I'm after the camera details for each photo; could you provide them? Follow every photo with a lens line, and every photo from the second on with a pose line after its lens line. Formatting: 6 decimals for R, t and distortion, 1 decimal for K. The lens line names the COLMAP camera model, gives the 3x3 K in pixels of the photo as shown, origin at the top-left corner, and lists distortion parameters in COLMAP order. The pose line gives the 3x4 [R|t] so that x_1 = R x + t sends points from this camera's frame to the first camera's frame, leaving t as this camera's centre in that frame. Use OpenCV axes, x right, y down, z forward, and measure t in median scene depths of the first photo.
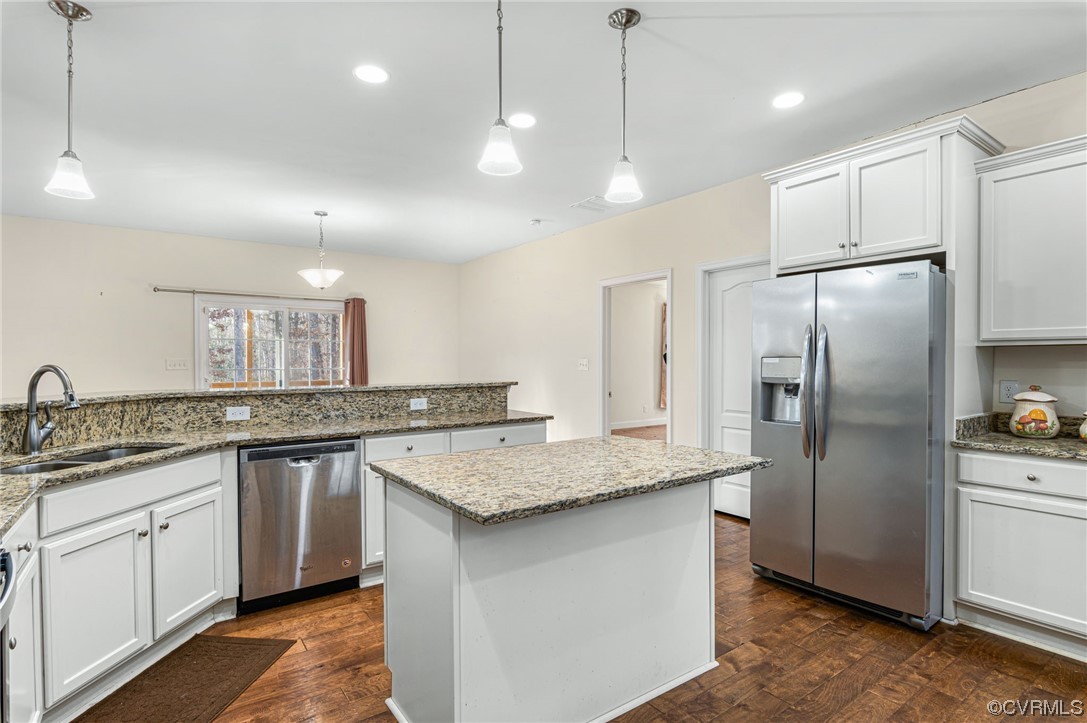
lens RADIAL K [[545.7, 0, 542.2], [0, 545.7, 363.1], [0, 0, 1]] dist [-0.000986, 0.000745]
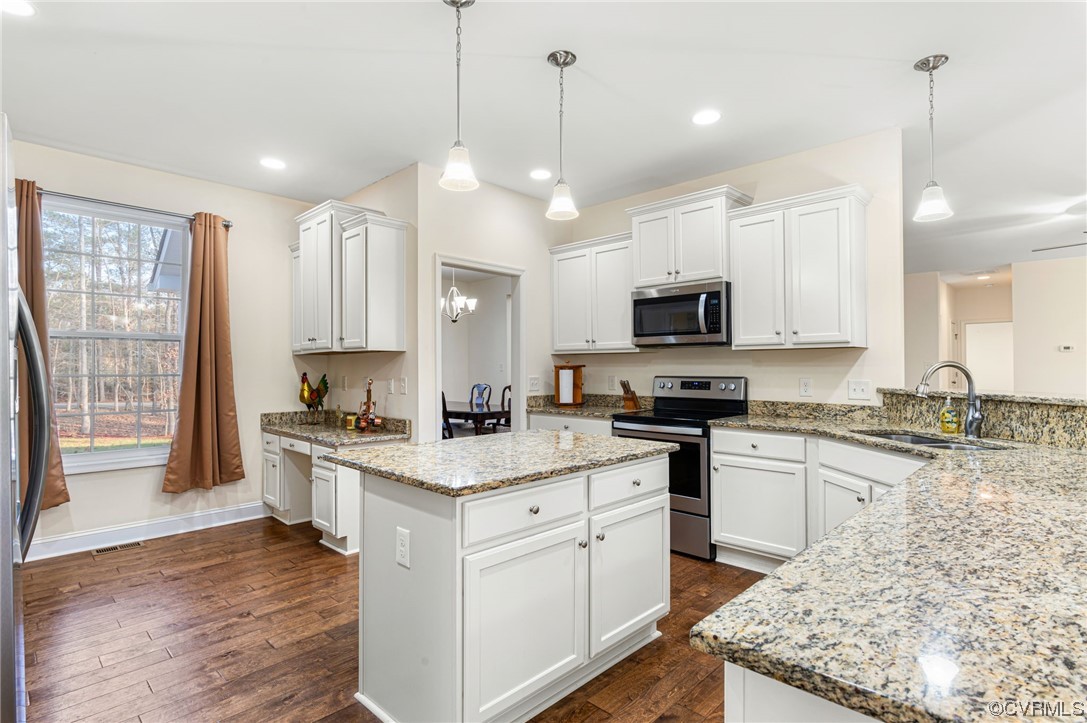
lens RADIAL K [[545.7, 0, 542.2], [0, 545.7, 363.1], [0, 0, 1]] dist [-0.000986, 0.000745]
pose [[-0.985698, 0.004217, -0.168471, 0.125757], [0.004738, 0.999985, -0.002692, 0.004537], [0.168457, -0.003452, -0.985703, 1.463655]]
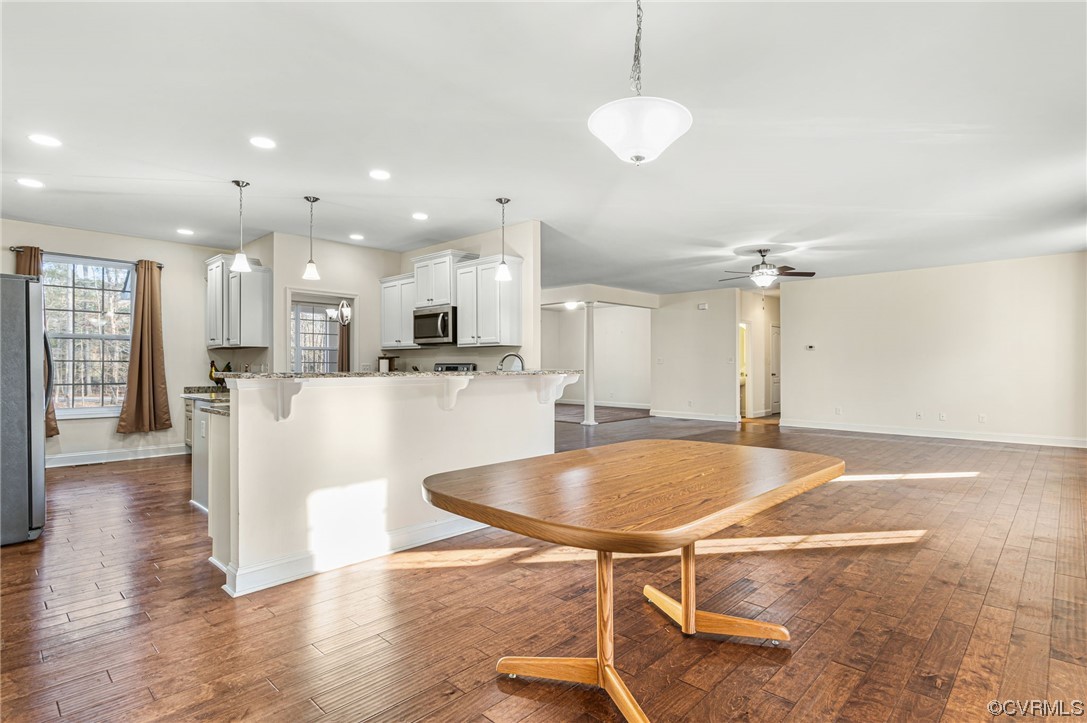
lens RADIAL K [[545.7, 0, 542.2], [0, 545.7, 363.1], [0, 0, 1]] dist [-0.000986, 0.000745]
pose [[-0.983325, 0.001459, -0.181853, -0.435077], [0.001361, 0.999999, 0.000663, 0.033994], [0.181854, 0.000404, -0.983325, 2.404739]]
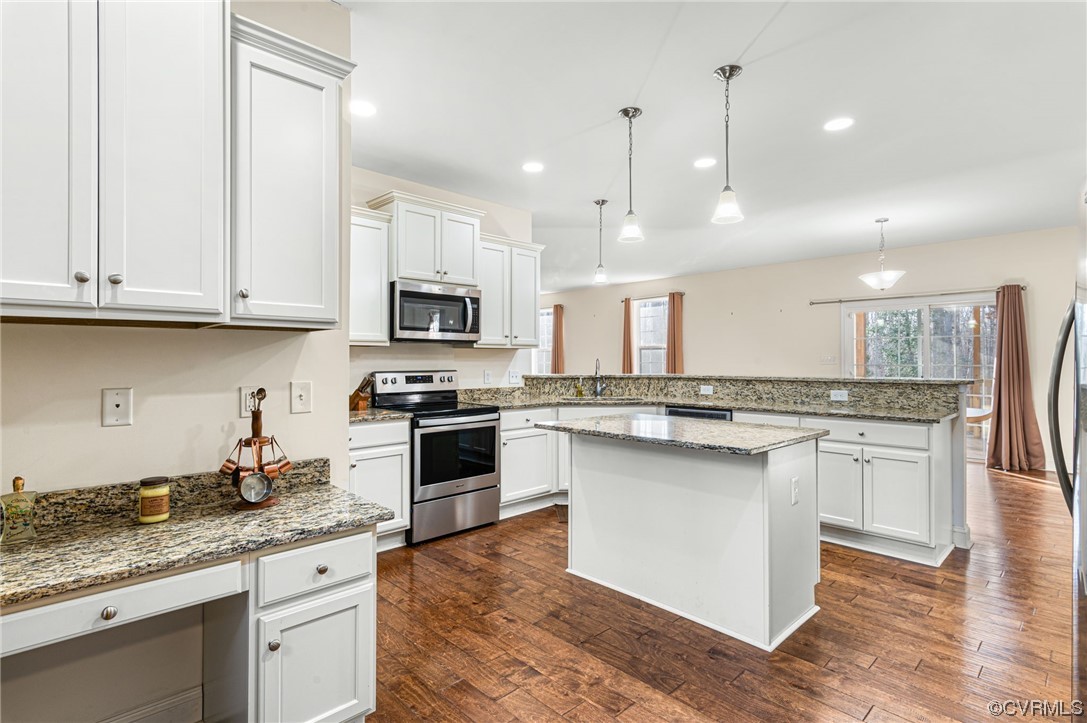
lens RADIAL K [[538.8, 0, 539.2], [0, 538.8, 357.0], [0, 0, 1]] dist [0.000641, 0.000279]
pose [[0.137506, -0.003254, -0.990496, 0.958062], [-0.002548, 0.999990, -0.003639, 0.003714], [0.990498, 0.003025, 0.137496, 0.317449]]
